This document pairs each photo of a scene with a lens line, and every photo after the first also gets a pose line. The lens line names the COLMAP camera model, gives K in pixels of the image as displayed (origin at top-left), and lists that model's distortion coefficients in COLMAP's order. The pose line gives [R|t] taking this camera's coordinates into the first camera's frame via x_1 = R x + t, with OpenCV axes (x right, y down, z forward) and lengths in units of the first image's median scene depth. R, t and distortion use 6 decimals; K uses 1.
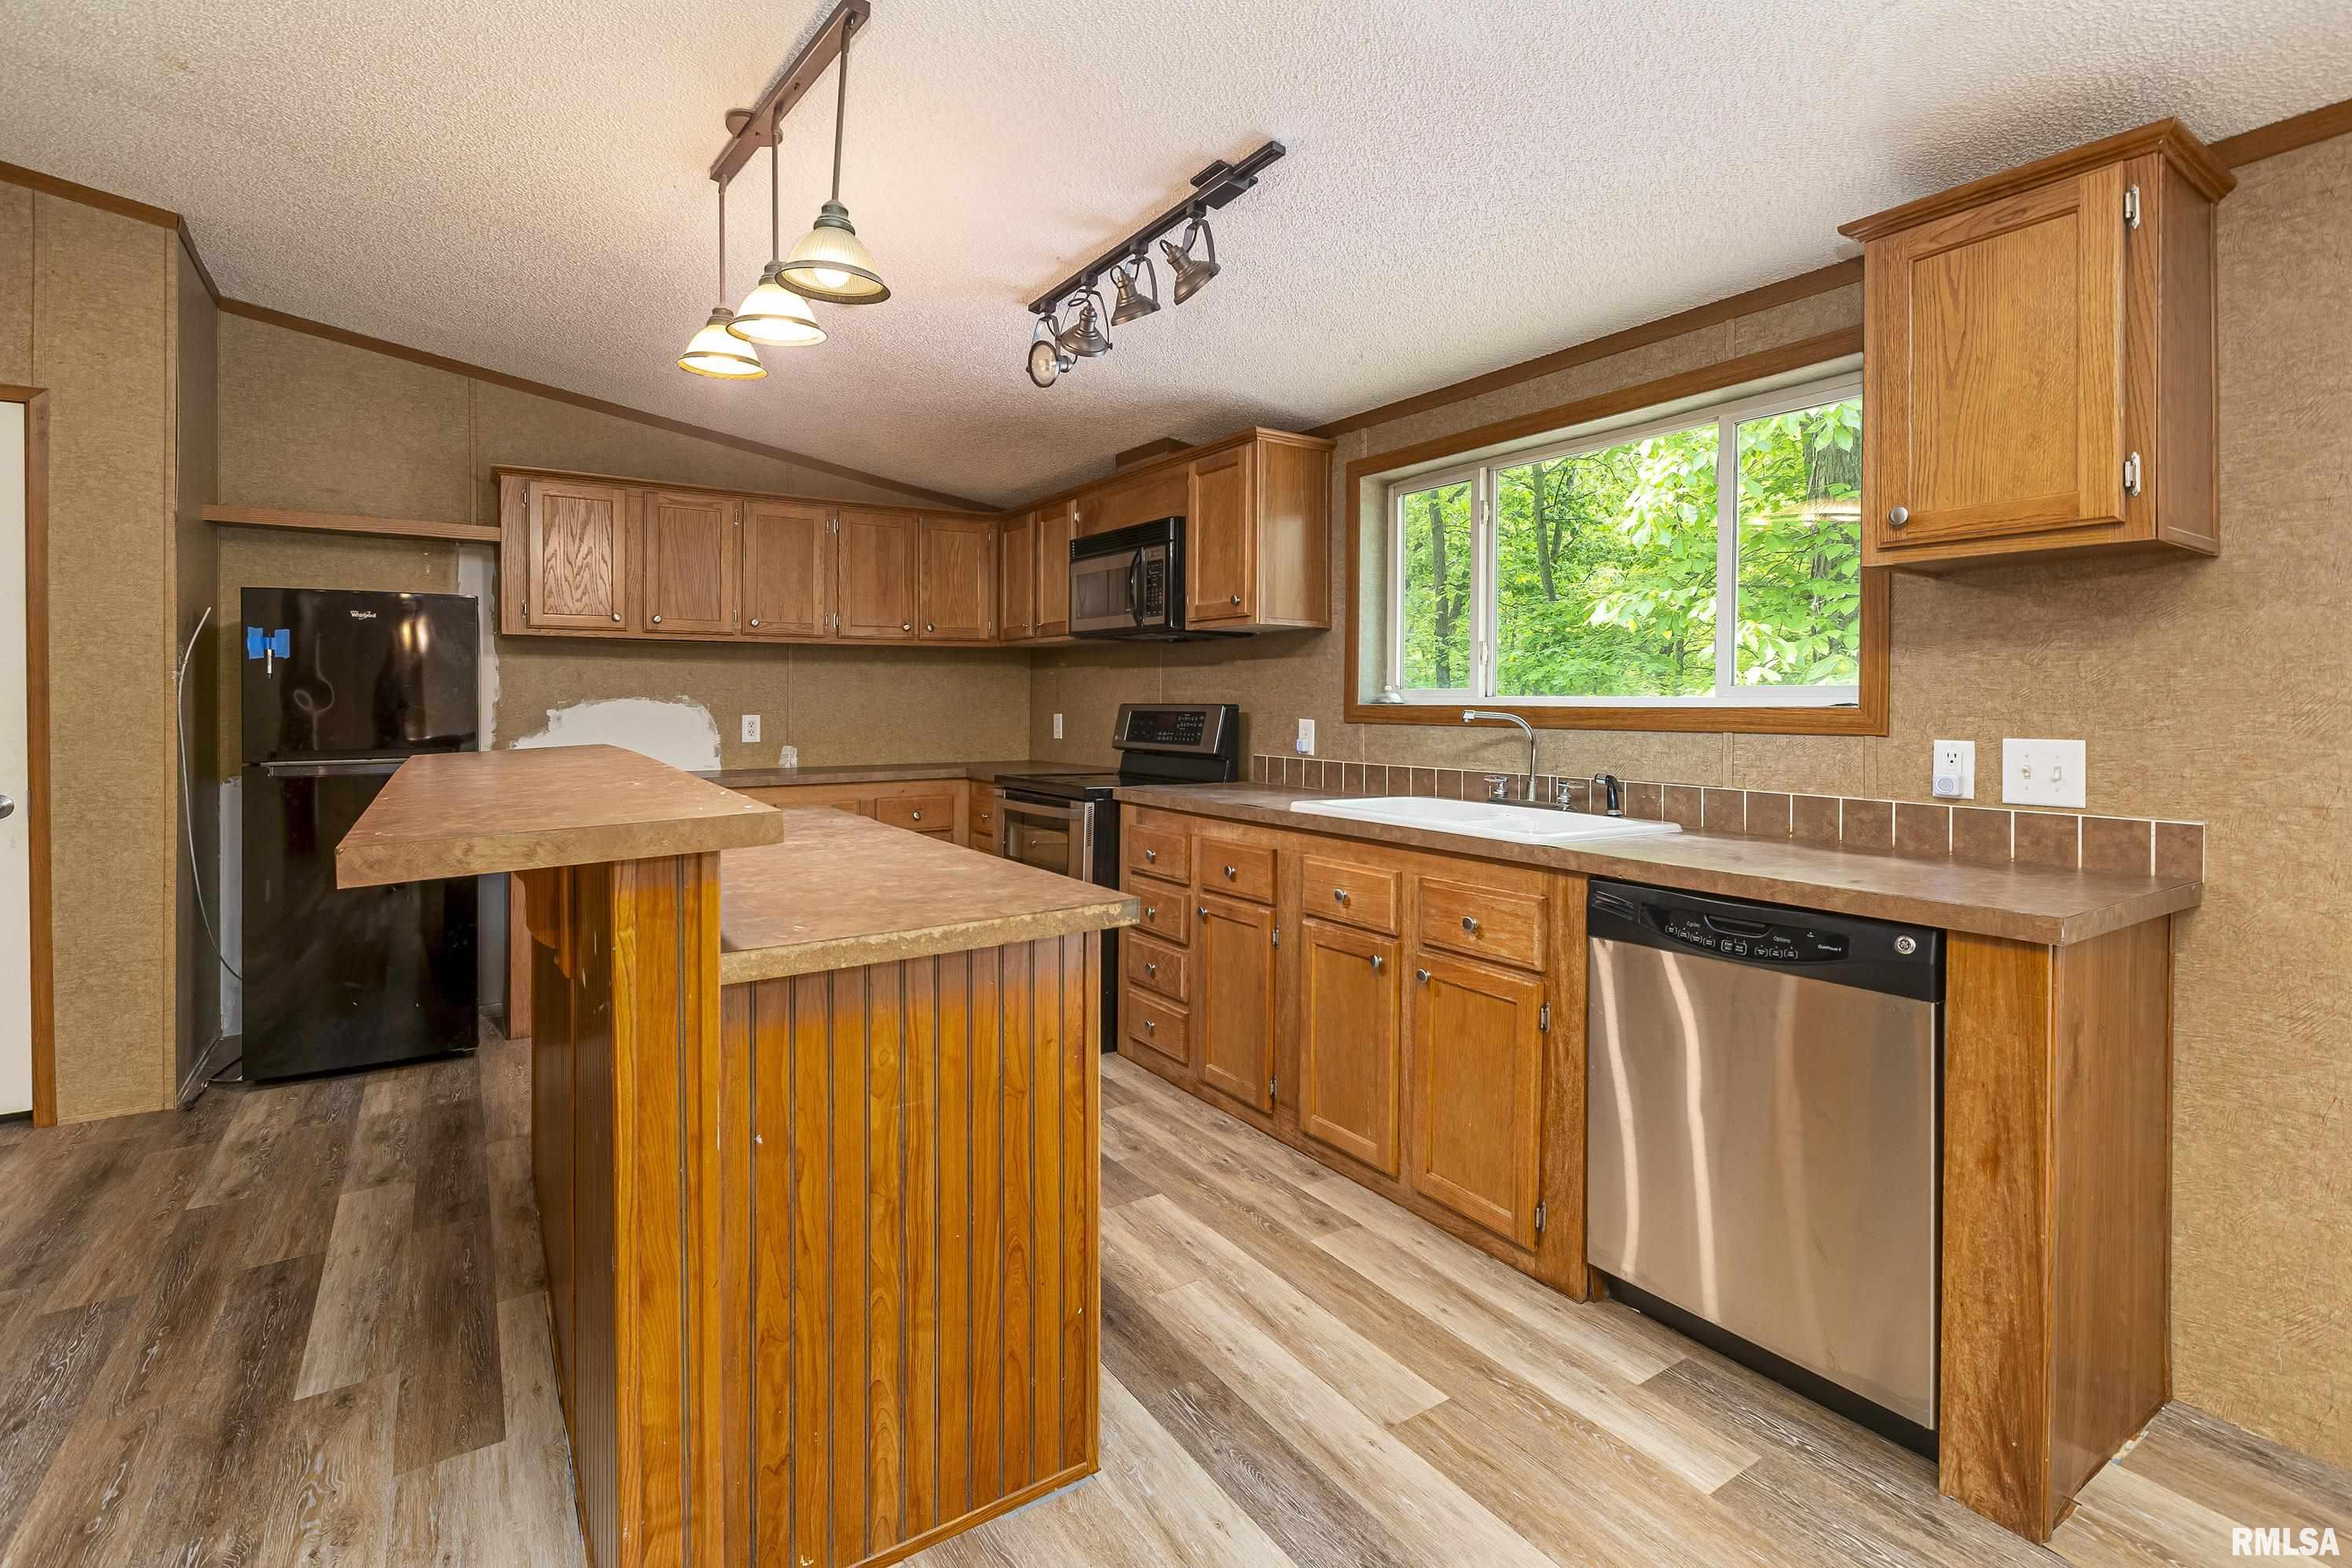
lens RADIAL K [[1100.9, 0, 1213.0], [0, 1100.9, 707.9], [0, 0, 1]] dist [0.000445, 0.000138]
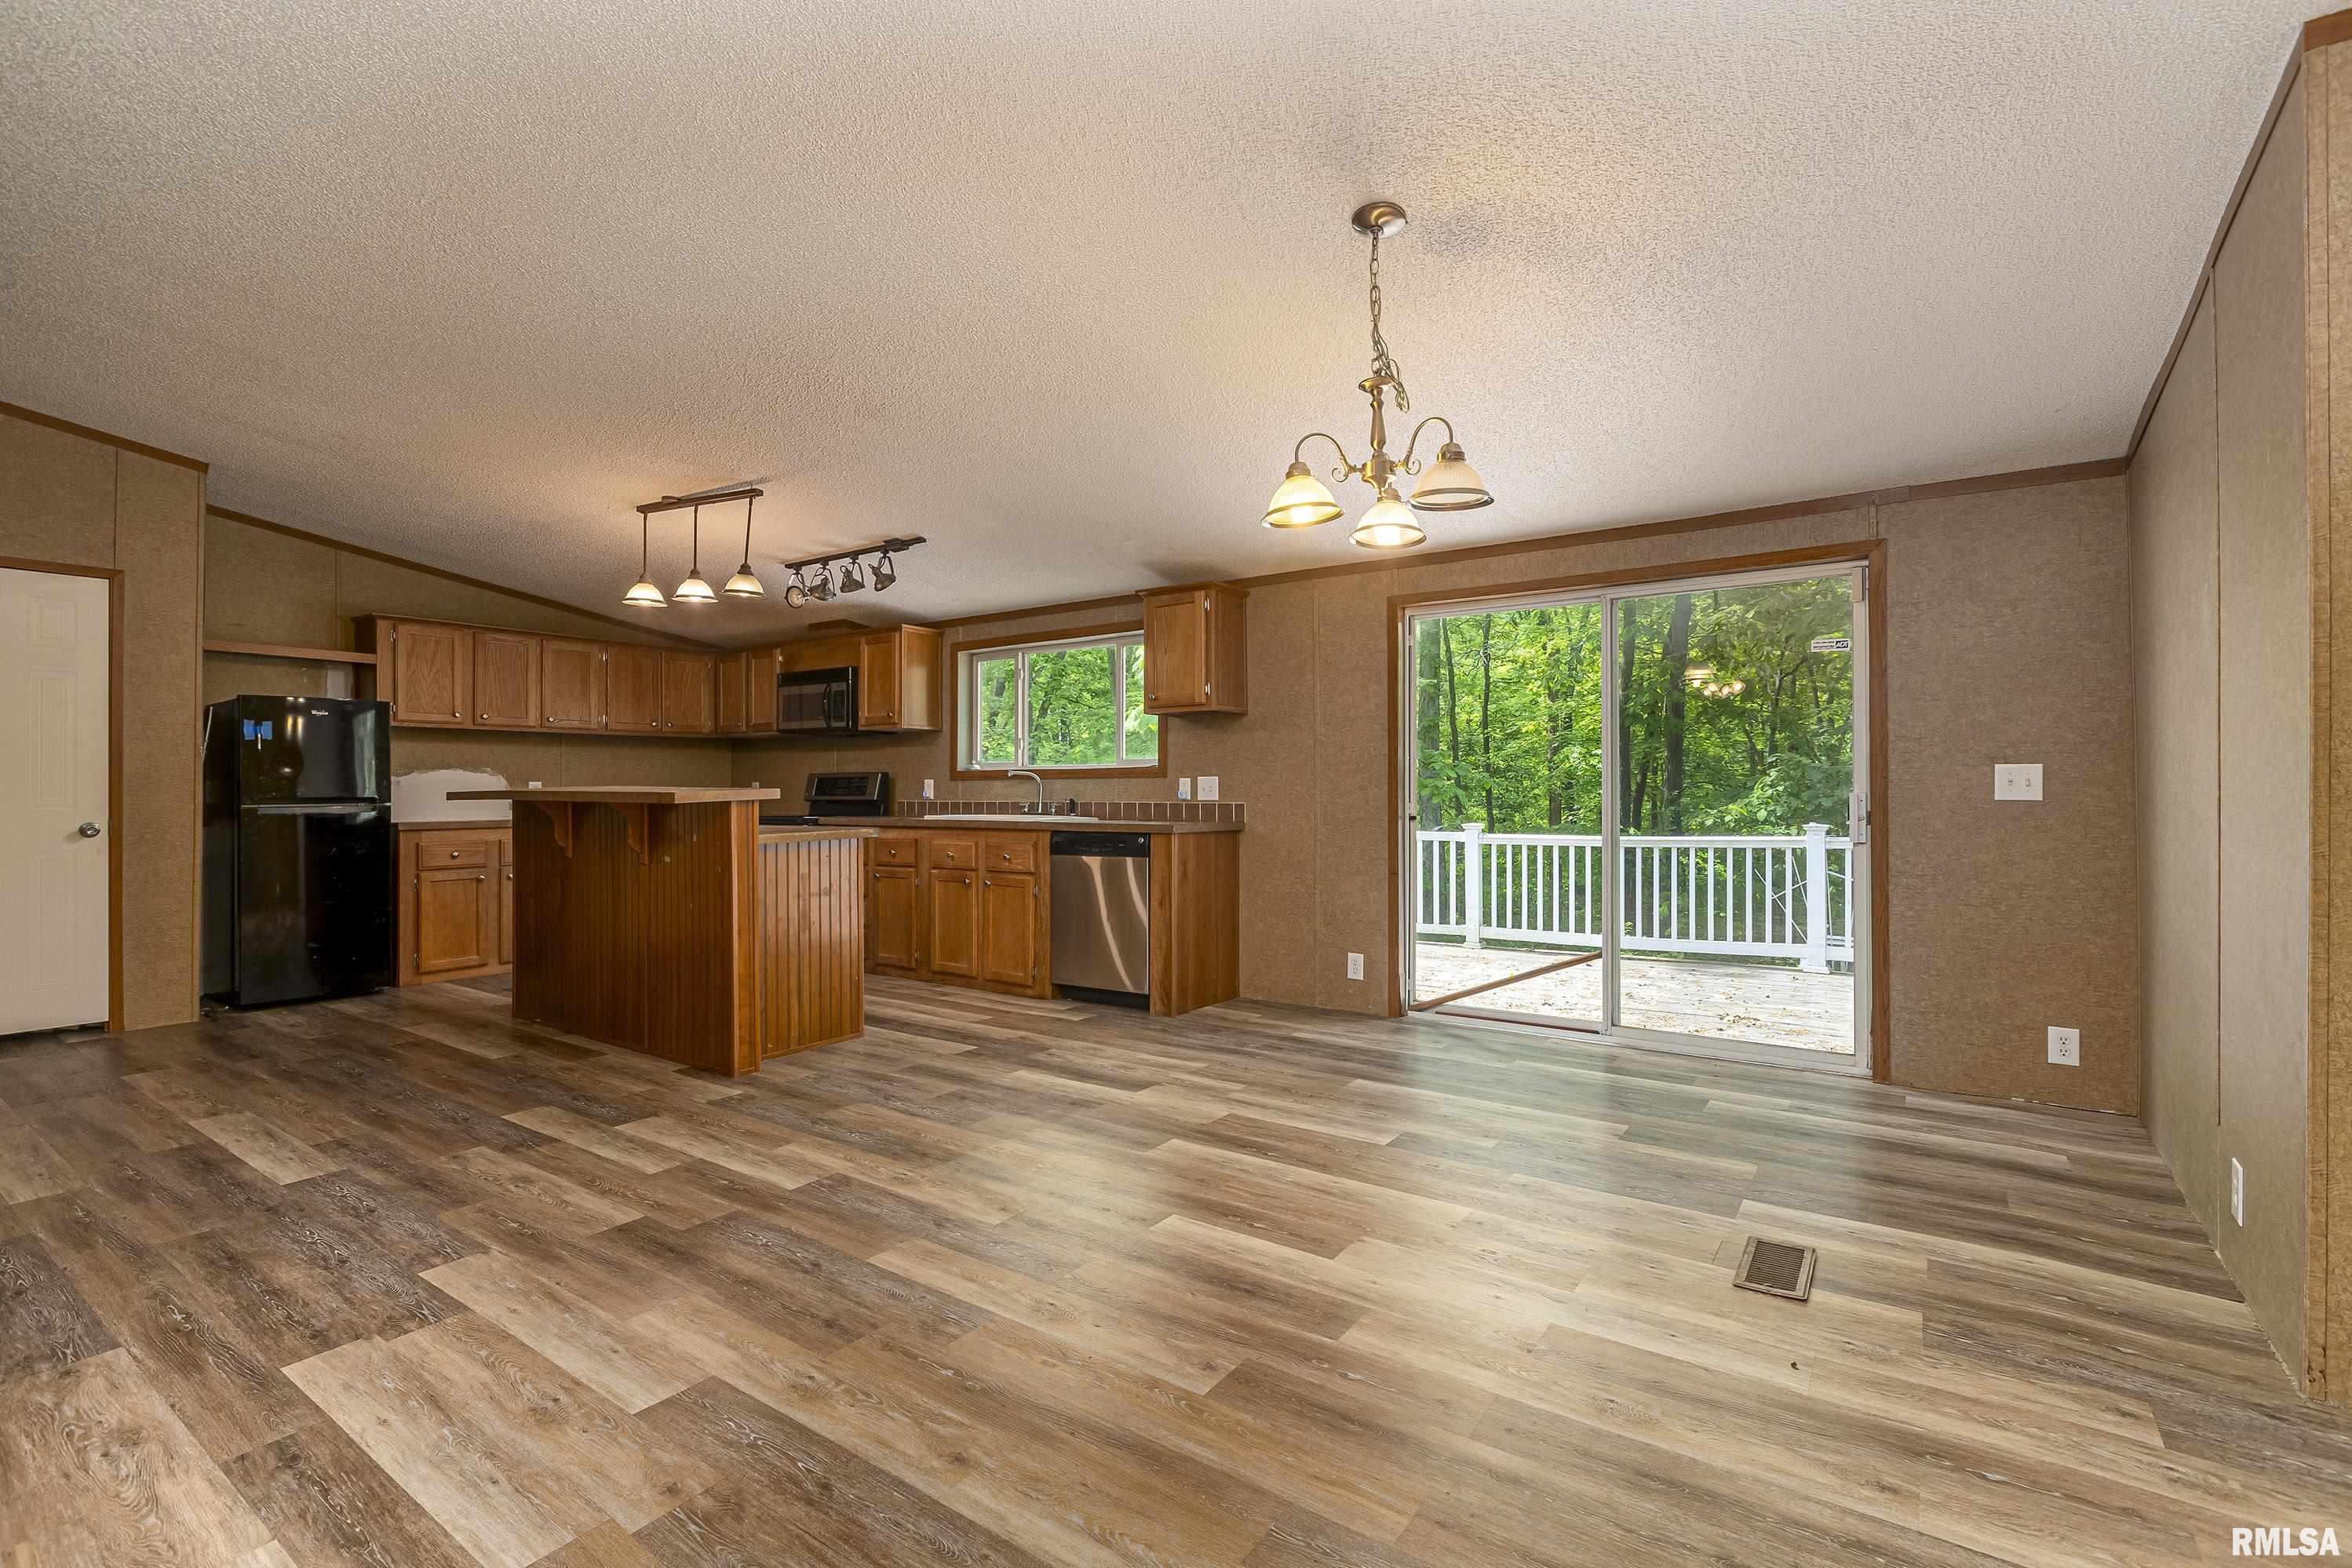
lens RADIAL K [[1054.7, 0, 1226.1], [0, 1054.7, 784.5], [0, 0, 1]] dist [0.002172, -0.007173]
pose [[0.928093, -0.002921, 0.372338, -0.119431], [0.008107, 0.999891, -0.012363, 0.047914], [-0.372261, 0.014493, 0.928015, -0.889571]]
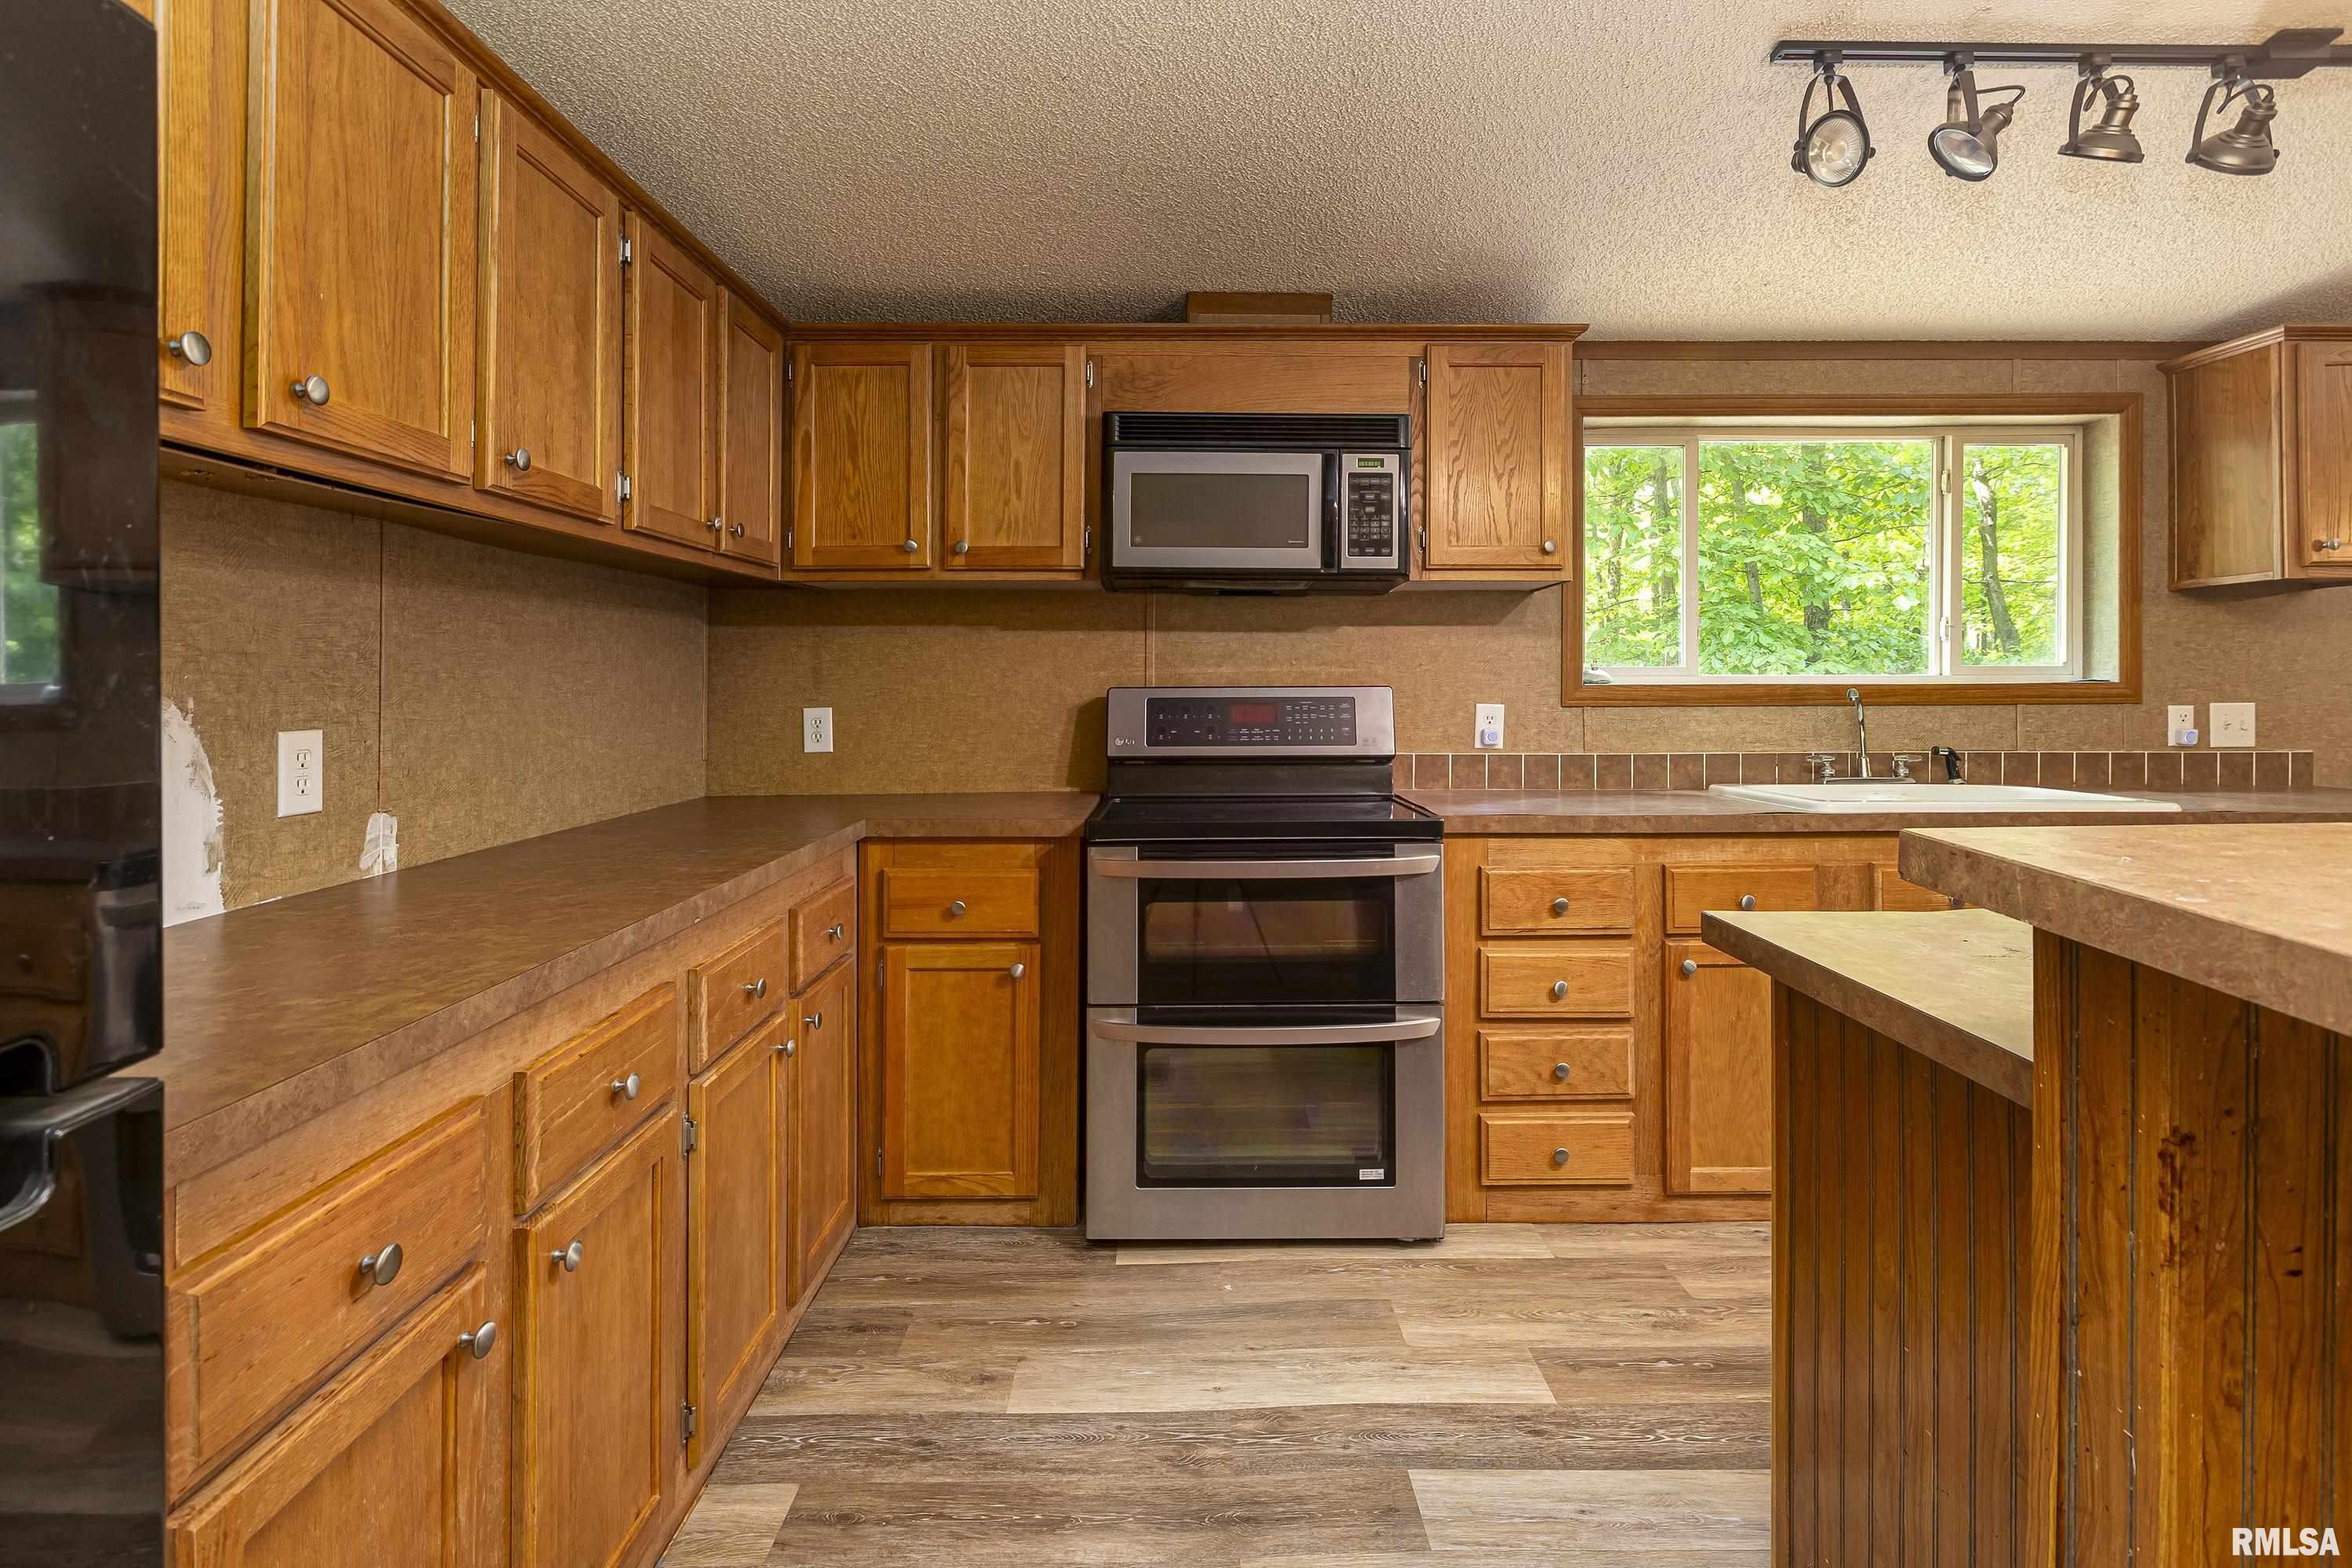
lens RADIAL K [[1091.1, 0, 1153.2], [0, 1091.1, 662.3], [0, 0, 1]] dist [0.021514, -0.000191]
pose [[0.544420, 0.010535, 0.838747, -0.763728], [0.010237, 0.999763, -0.019203, -0.007293], [-0.838750, 0.019041, 0.544183, 0.828084]]
